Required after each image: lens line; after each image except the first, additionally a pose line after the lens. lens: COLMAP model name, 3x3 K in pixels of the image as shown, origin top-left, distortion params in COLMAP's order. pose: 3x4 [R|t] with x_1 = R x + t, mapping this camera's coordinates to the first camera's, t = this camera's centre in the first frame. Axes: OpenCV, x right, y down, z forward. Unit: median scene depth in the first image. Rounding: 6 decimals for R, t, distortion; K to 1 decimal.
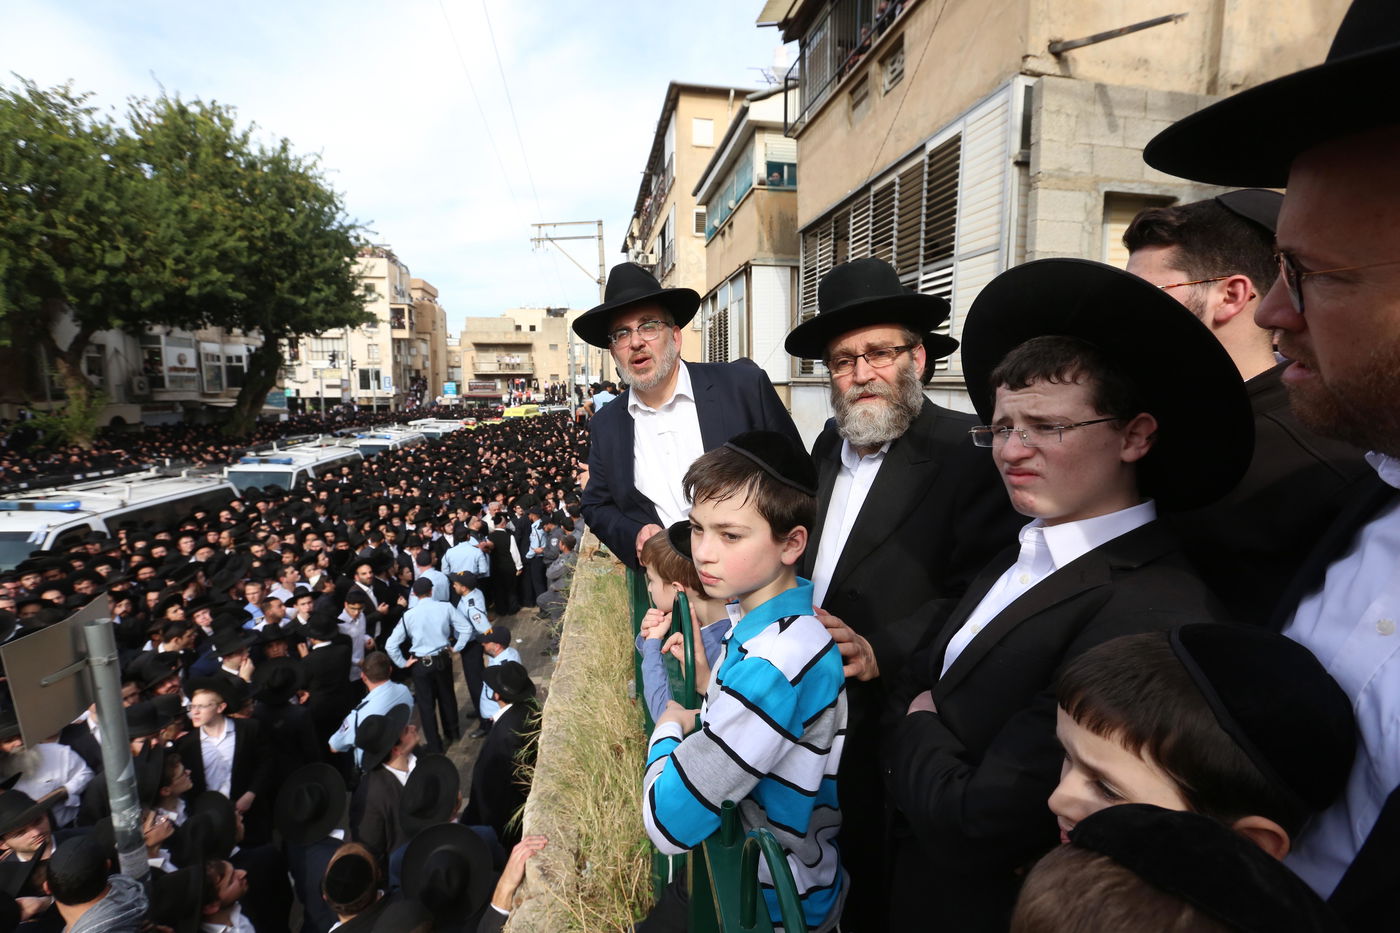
lens RADIAL K [[636.4, 0, 708.6], [0, 636.4, 467.9], [0, 0, 1]] dist [-0.041669, 0.013742]
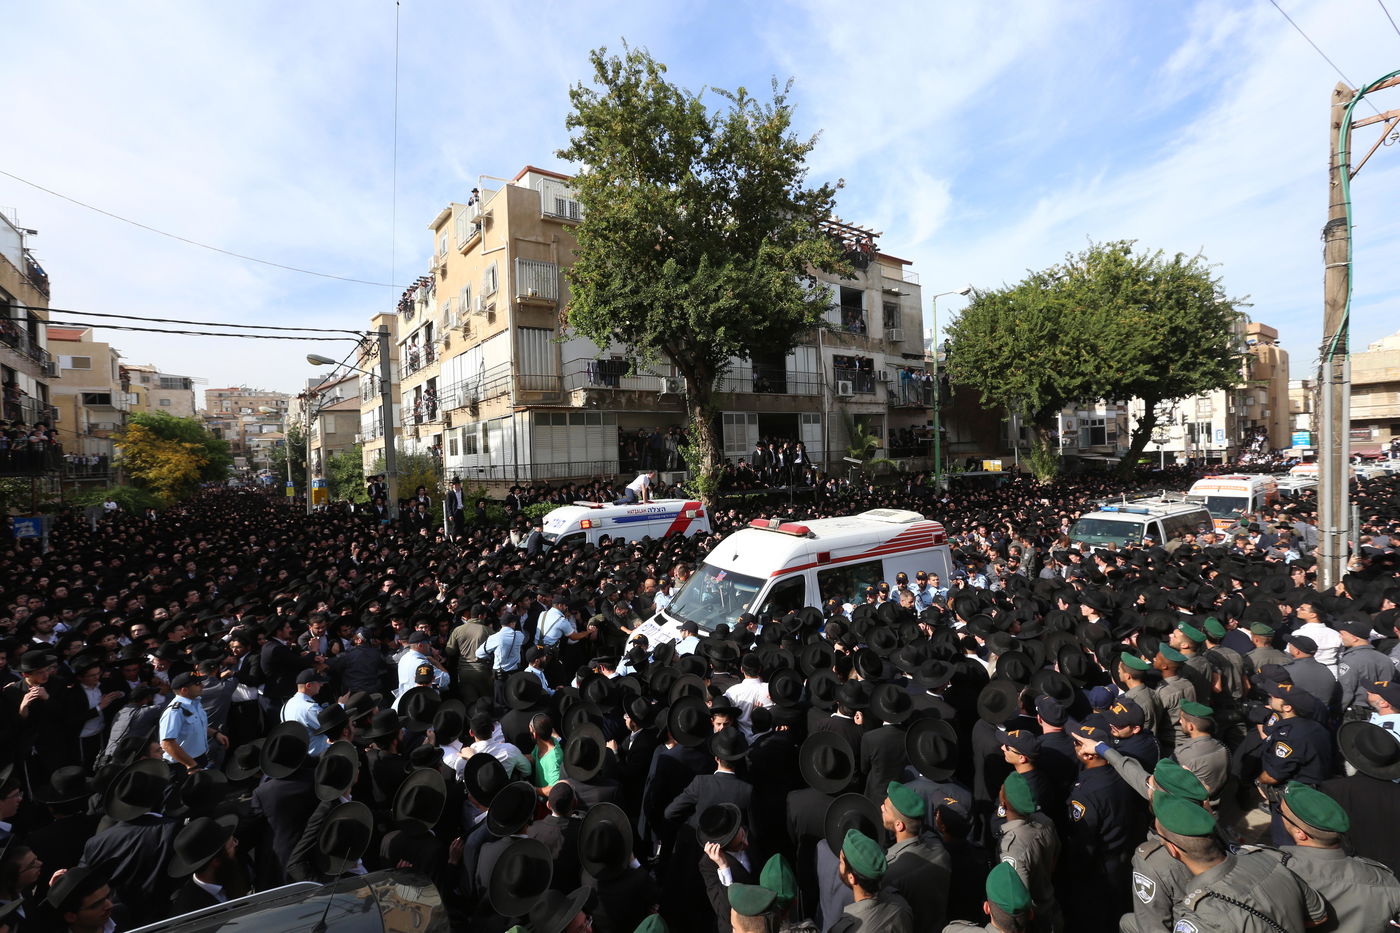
lens RADIAL K [[636.4, 0, 693.8], [0, 636.4, 463.7], [0, 0, 1]] dist [-0.041669, 0.013742]
pose [[0.421165, -0.006924, -0.906957, 0.023853], [-0.078939, 0.995896, -0.044261, 0.016266], [0.903542, 0.090236, 0.418890, -0.144236]]
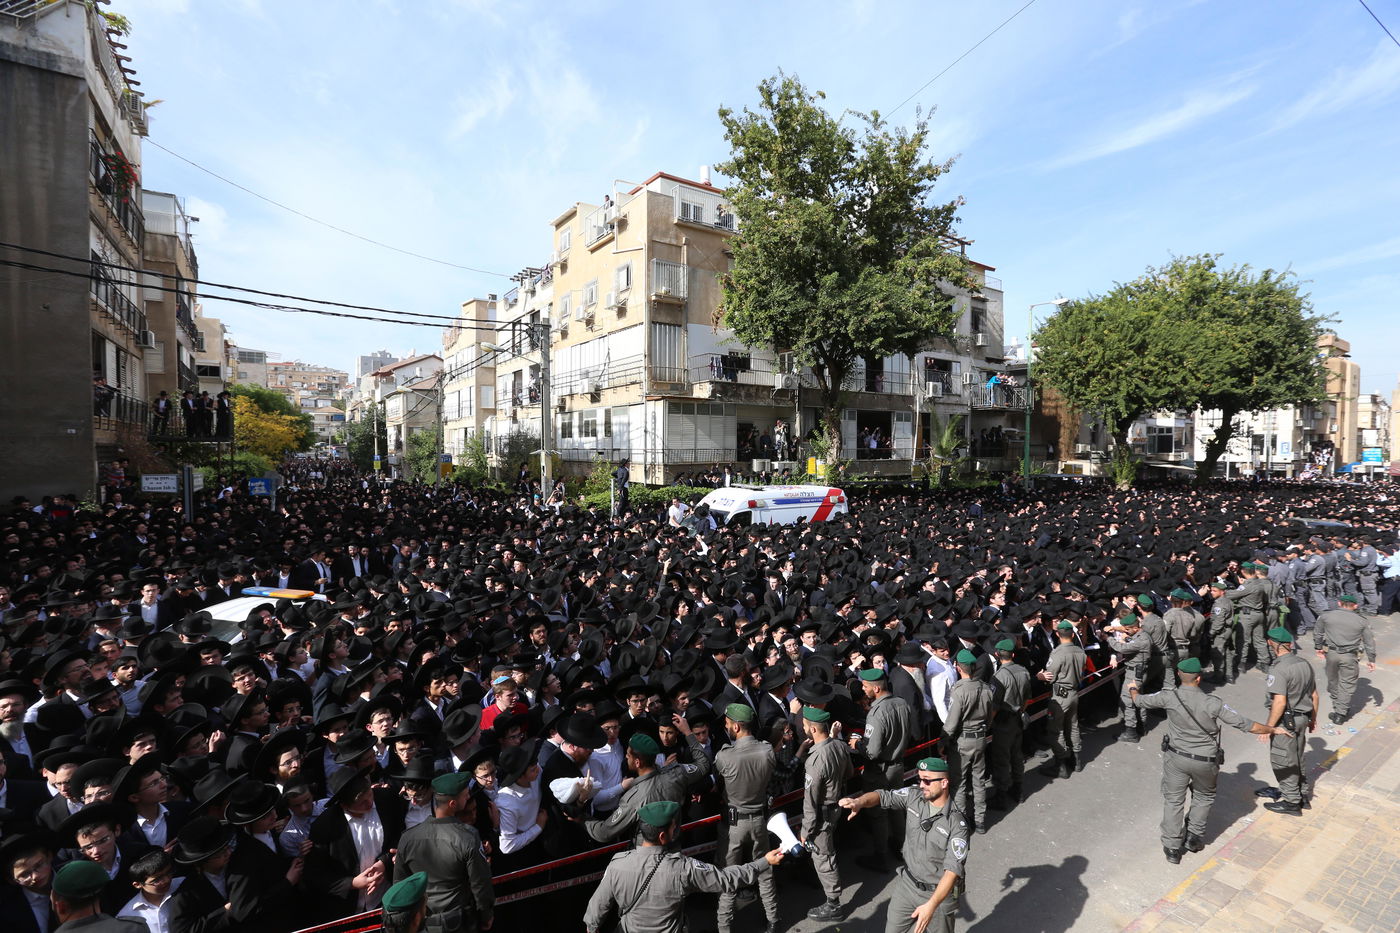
lens RADIAL K [[636.4, 0, 698.8], [0, 636.4, 459.4], [0, 0, 1]] dist [-0.041669, 0.013742]
pose [[0.383448, 0.017027, -0.923405, 0.030084], [-0.121493, 0.992071, -0.032157, 0.023030], [0.915536, 0.124518, 0.382477, -0.197628]]
